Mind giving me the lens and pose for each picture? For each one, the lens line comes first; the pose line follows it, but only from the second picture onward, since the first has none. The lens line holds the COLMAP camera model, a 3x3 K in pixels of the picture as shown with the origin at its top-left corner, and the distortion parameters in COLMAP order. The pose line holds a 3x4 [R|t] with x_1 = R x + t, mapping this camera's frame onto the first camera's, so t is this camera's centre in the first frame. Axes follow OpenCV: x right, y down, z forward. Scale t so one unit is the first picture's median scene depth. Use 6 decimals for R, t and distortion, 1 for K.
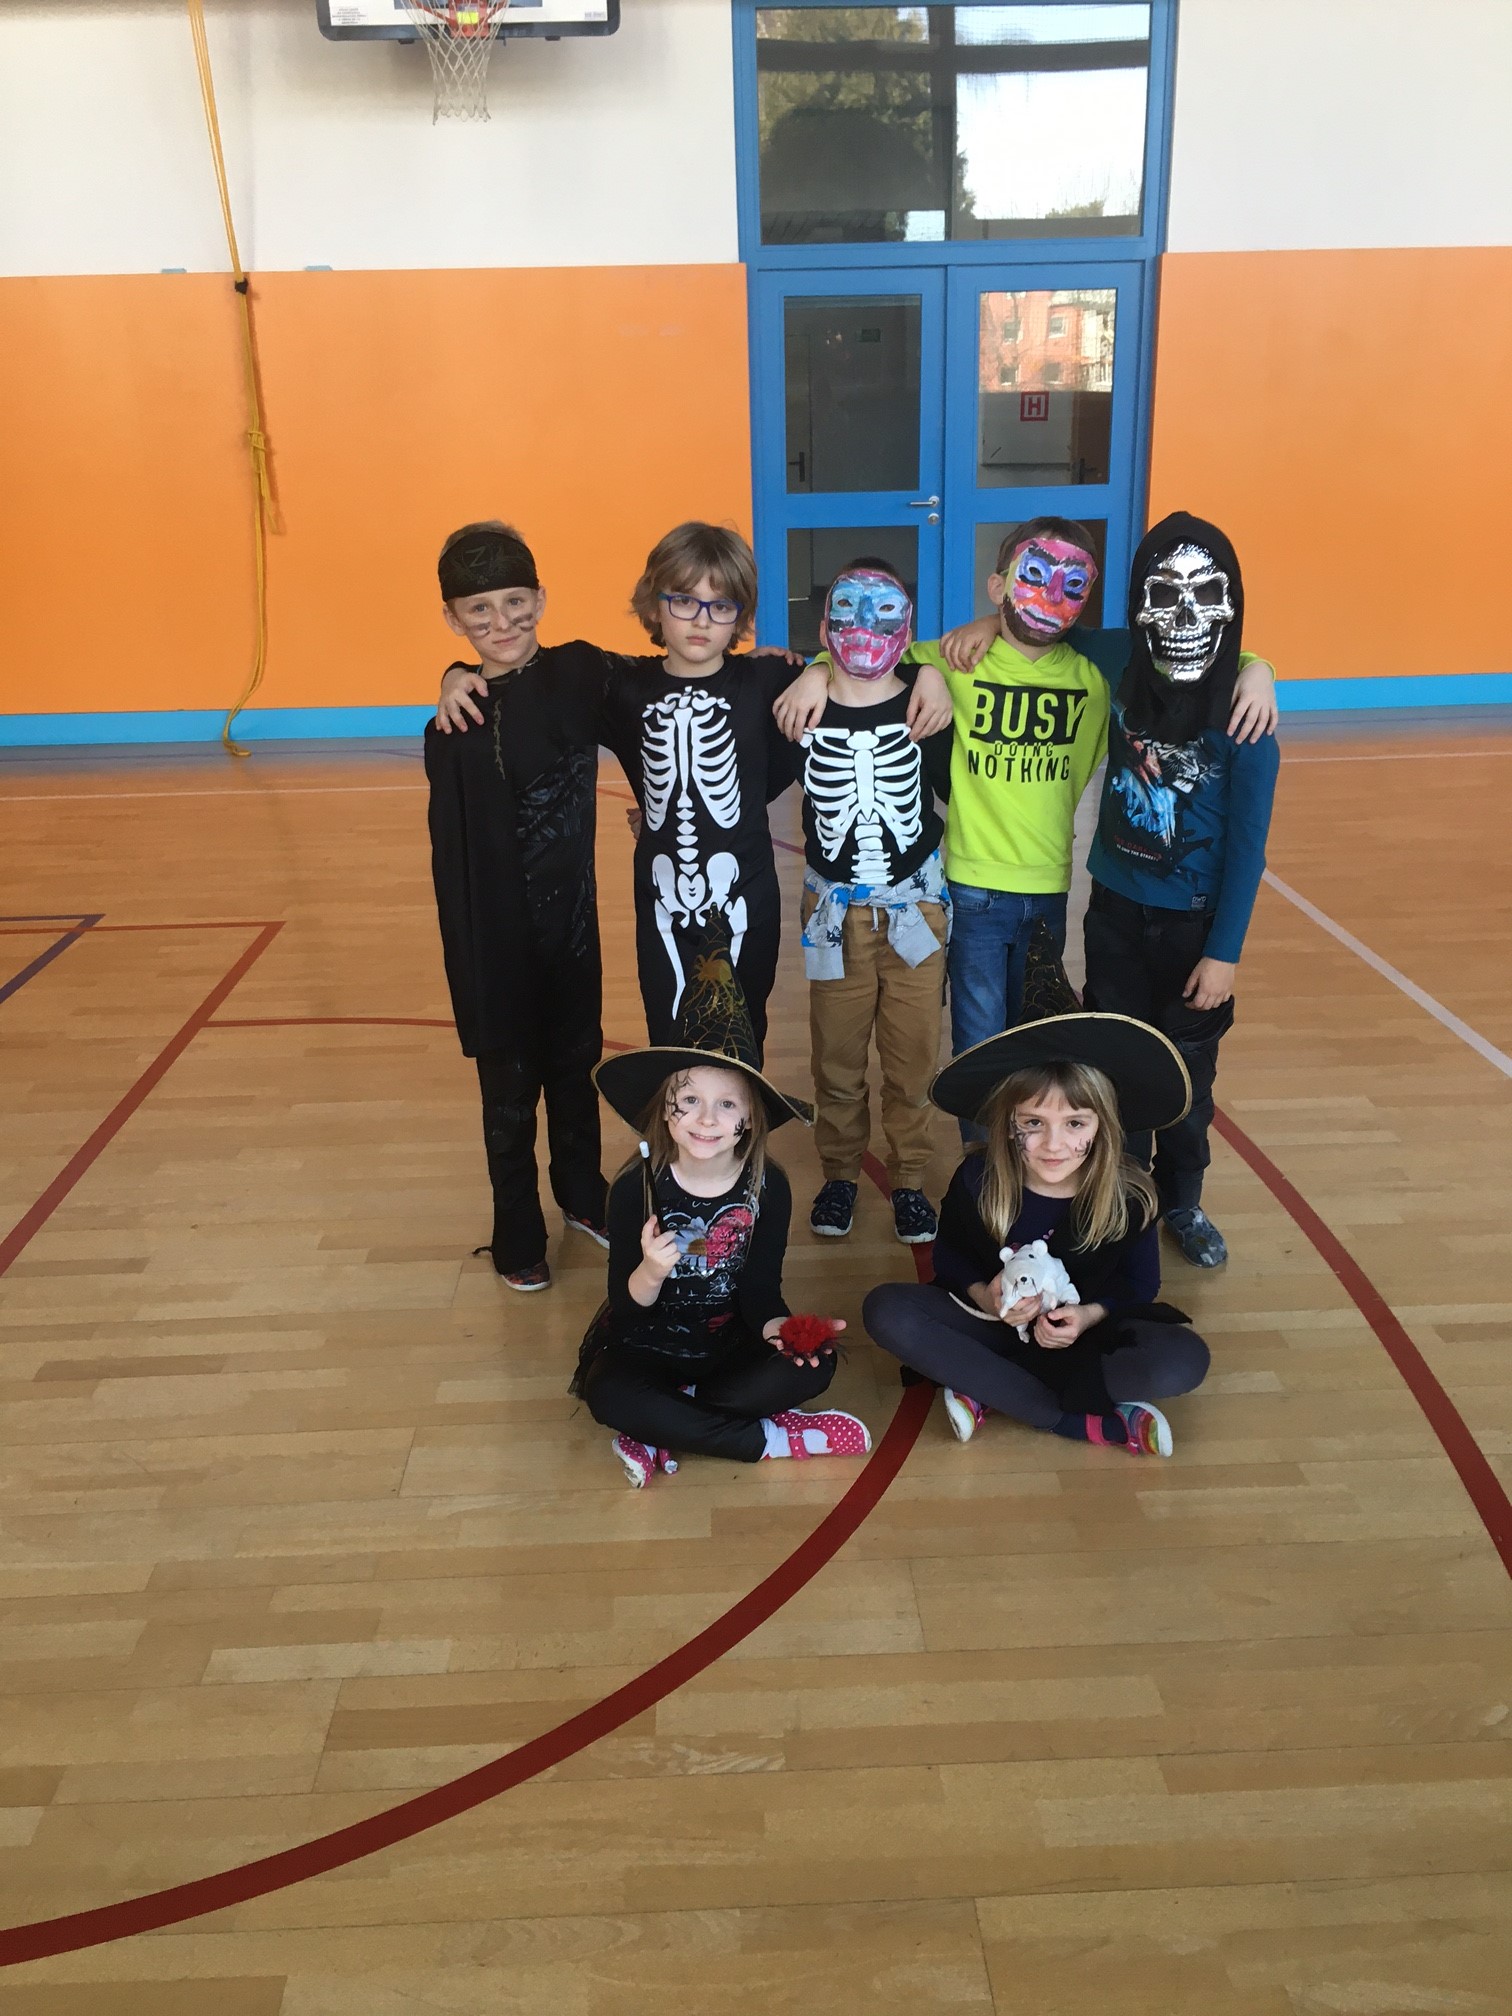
lens RADIAL K [[1690.4, 0, 756.0], [0, 1690.4, 1008.0], [0, 0, 1]] dist [0.069791, -0.141141]
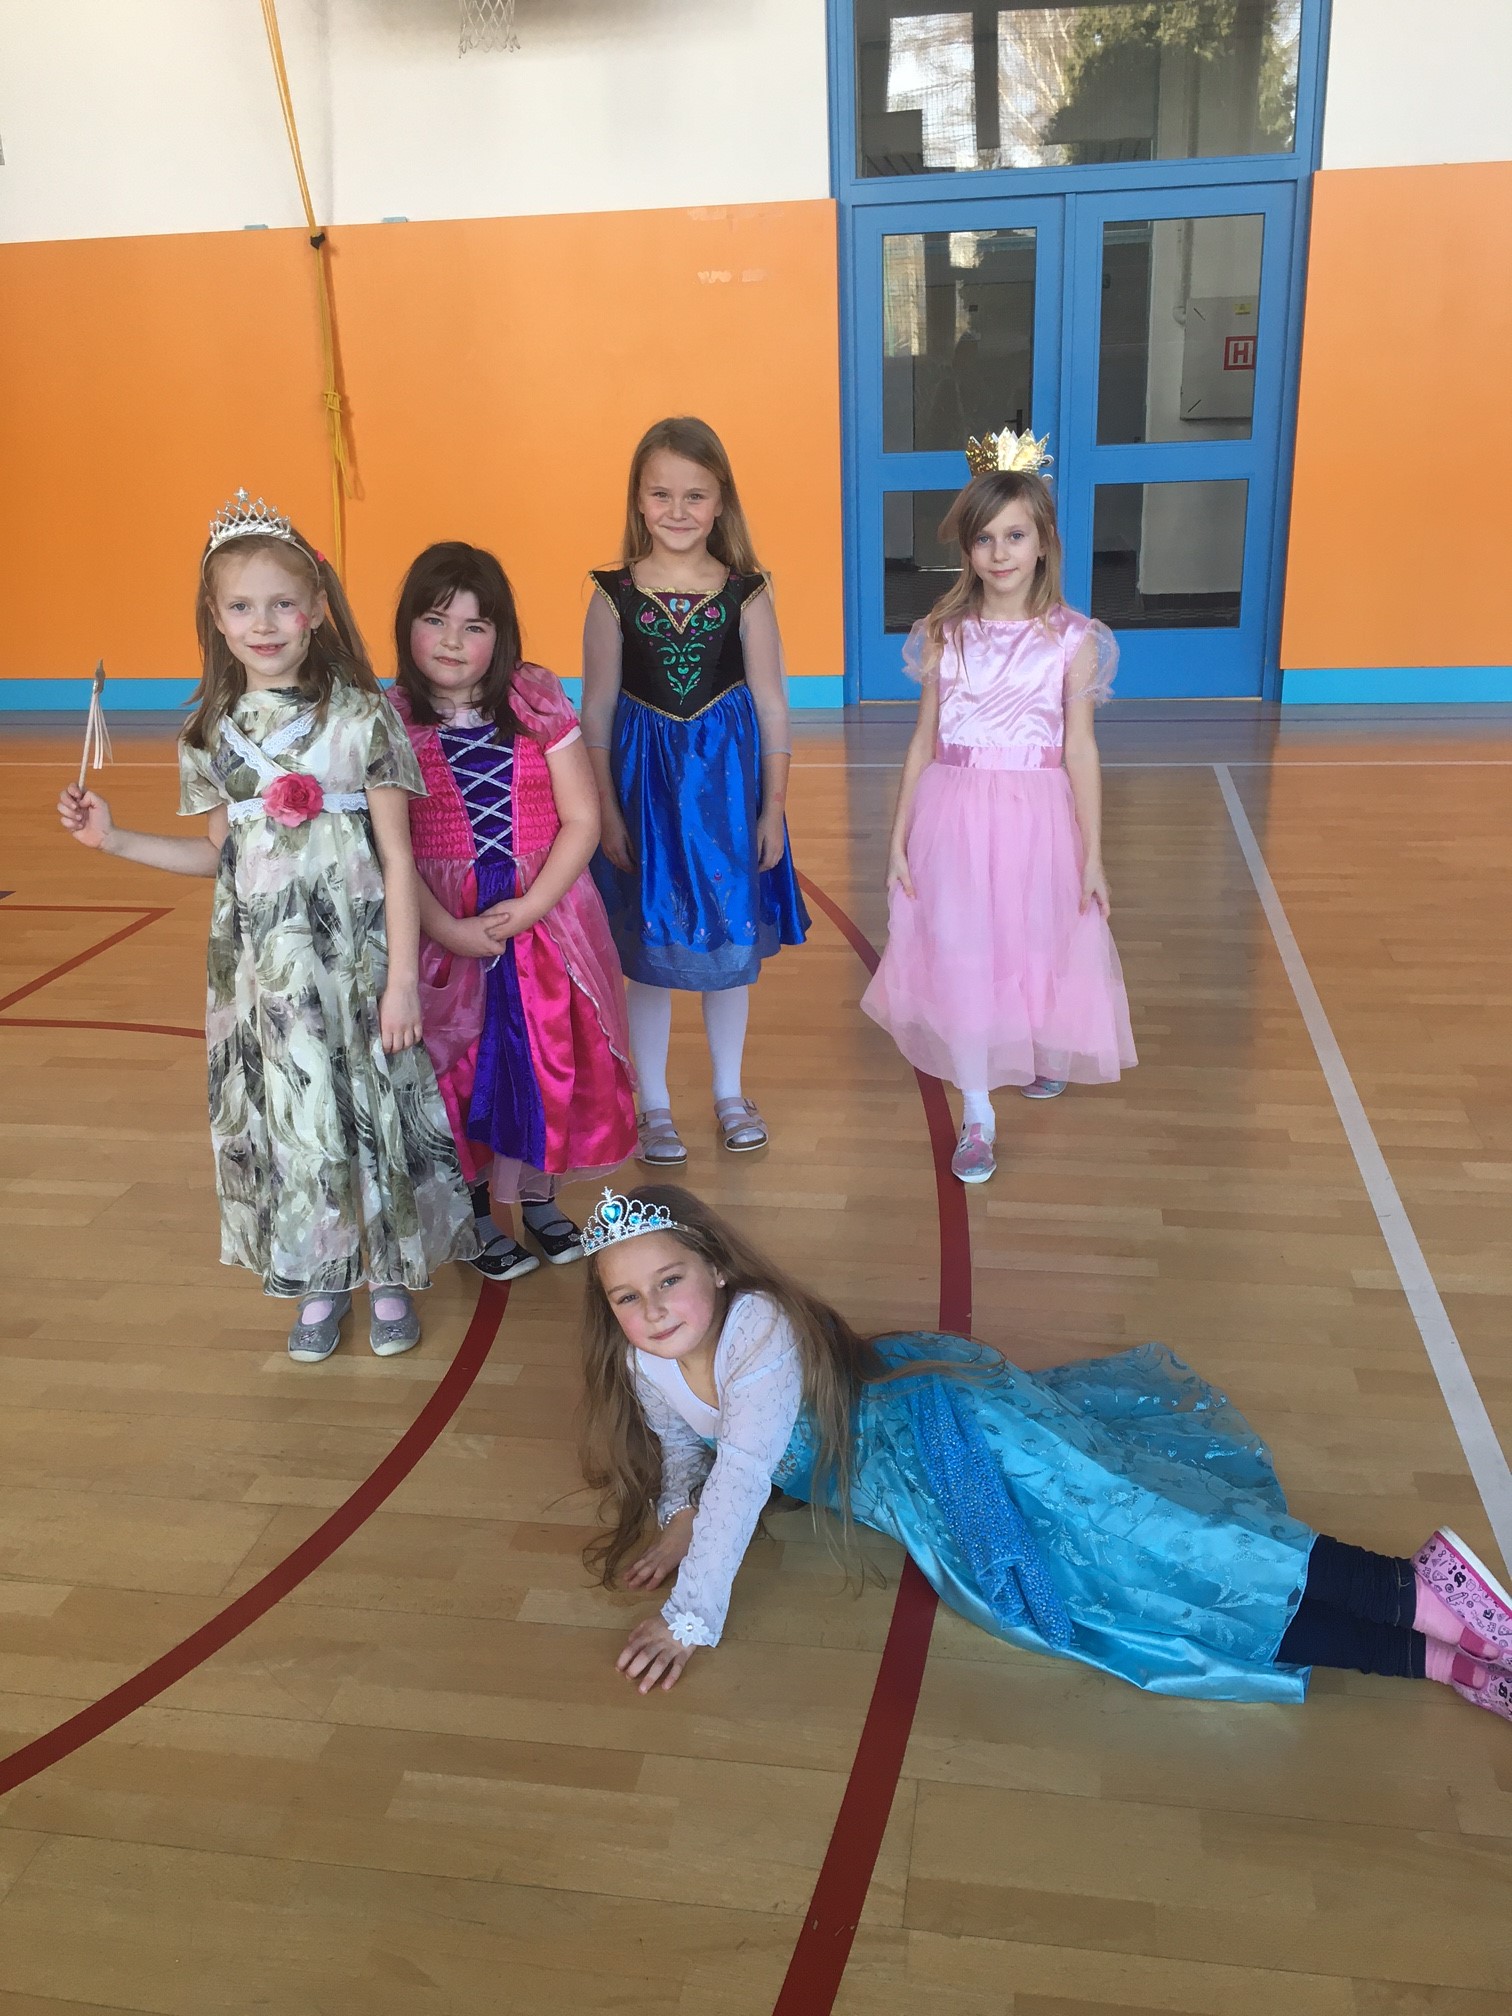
lens RADIAL K [[1690.4, 0, 756.0], [0, 1690.4, 1008.0], [0, 0, 1]] dist [0.069791, -0.141141]
pose [[0.978997, 0.056629, -0.195852, 0.155524], [-0.052938, 0.998309, 0.024036, -0.024087], [0.196882, -0.013163, 0.980339, 0.091480]]
